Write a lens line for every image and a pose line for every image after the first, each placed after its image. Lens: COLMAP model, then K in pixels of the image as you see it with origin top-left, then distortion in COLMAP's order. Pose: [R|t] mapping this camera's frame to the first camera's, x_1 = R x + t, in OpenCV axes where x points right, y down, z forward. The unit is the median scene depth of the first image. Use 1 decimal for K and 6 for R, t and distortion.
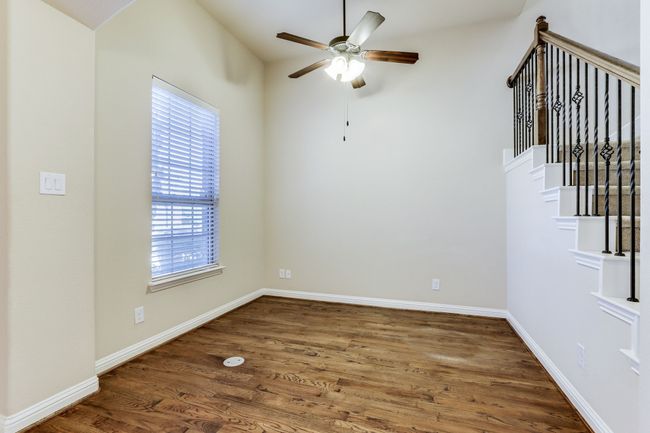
lens RADIAL K [[295.4, 0, 325.0], [0, 295.4, 216.5], [0, 0, 1]] dist [-0.017419, 0.000850]
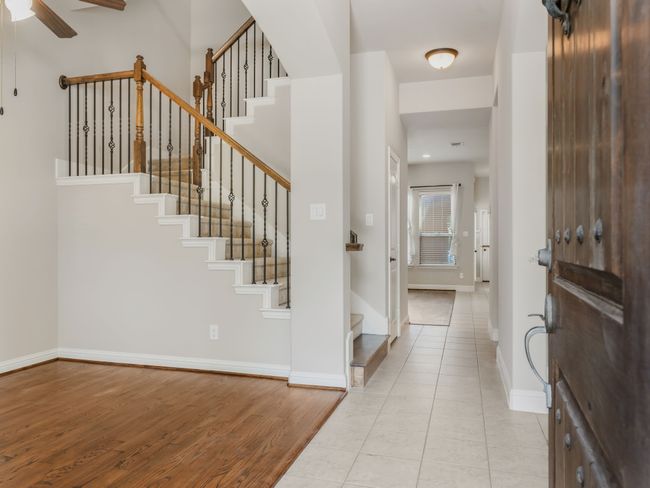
lens RADIAL K [[491.4, 0, 325.0], [0, 491.4, 244.0], [0, 0, 1]] dist [-0.002390, -0.000834]
pose [[-0.045206, -0.010872, 0.998919, -1.145705], [-0.000377, 0.999941, 0.010866, 0.002983], [-0.998978, 0.000115, -0.045208, 0.387938]]
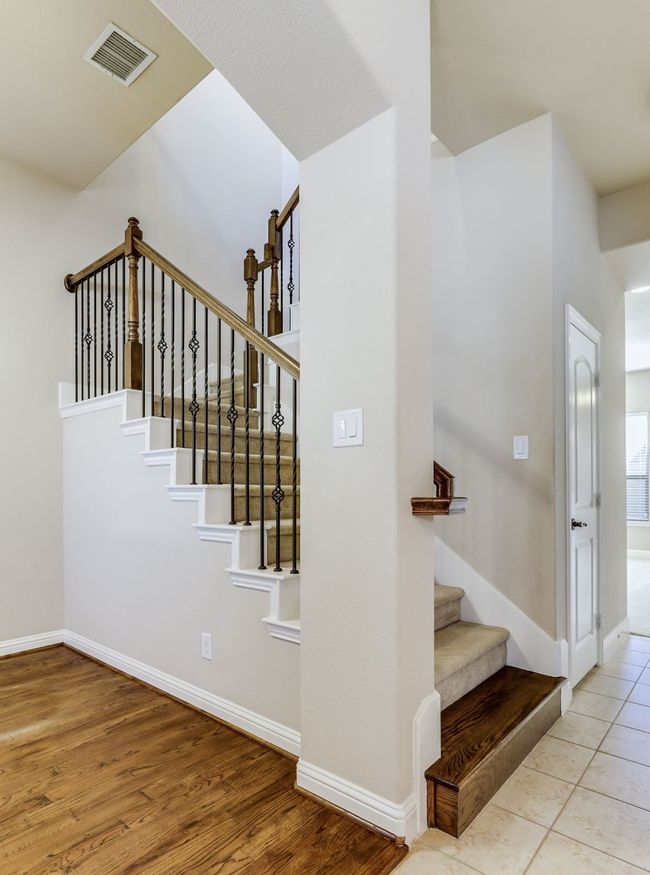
lens RADIAL K [[499.8, 0, 294.3], [0, 499.8, 482.1], [0, 0, 1]] dist [0.000851, 0.000406]
pose [[0.408821, -0.001276, 0.912613, -0.262592], [0.006404, 0.999978, -0.001471, -0.003931], [-0.912592, 0.006445, 0.408821, 0.102996]]
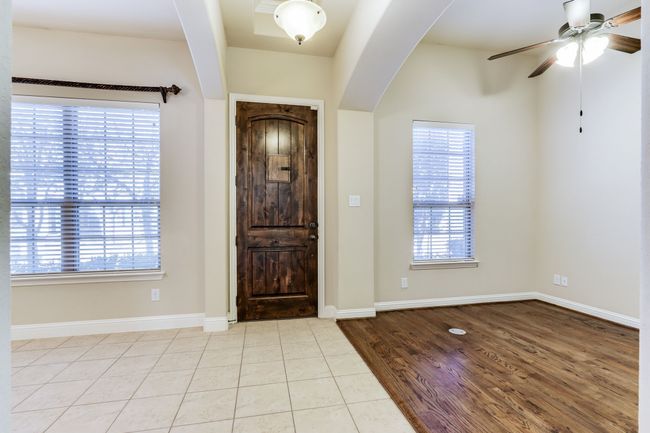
lens RADIAL K [[295.4, 0, 325.0], [0, 295.4, 216.5], [0, 0, 1]] dist [-0.017419, 0.000850]
pose [[0.517029, -0.008870, -0.855922, 0.478683], [0.004723, 0.999961, -0.007510, 0.003761], [0.855955, -0.000159, 0.517050, -0.144022]]
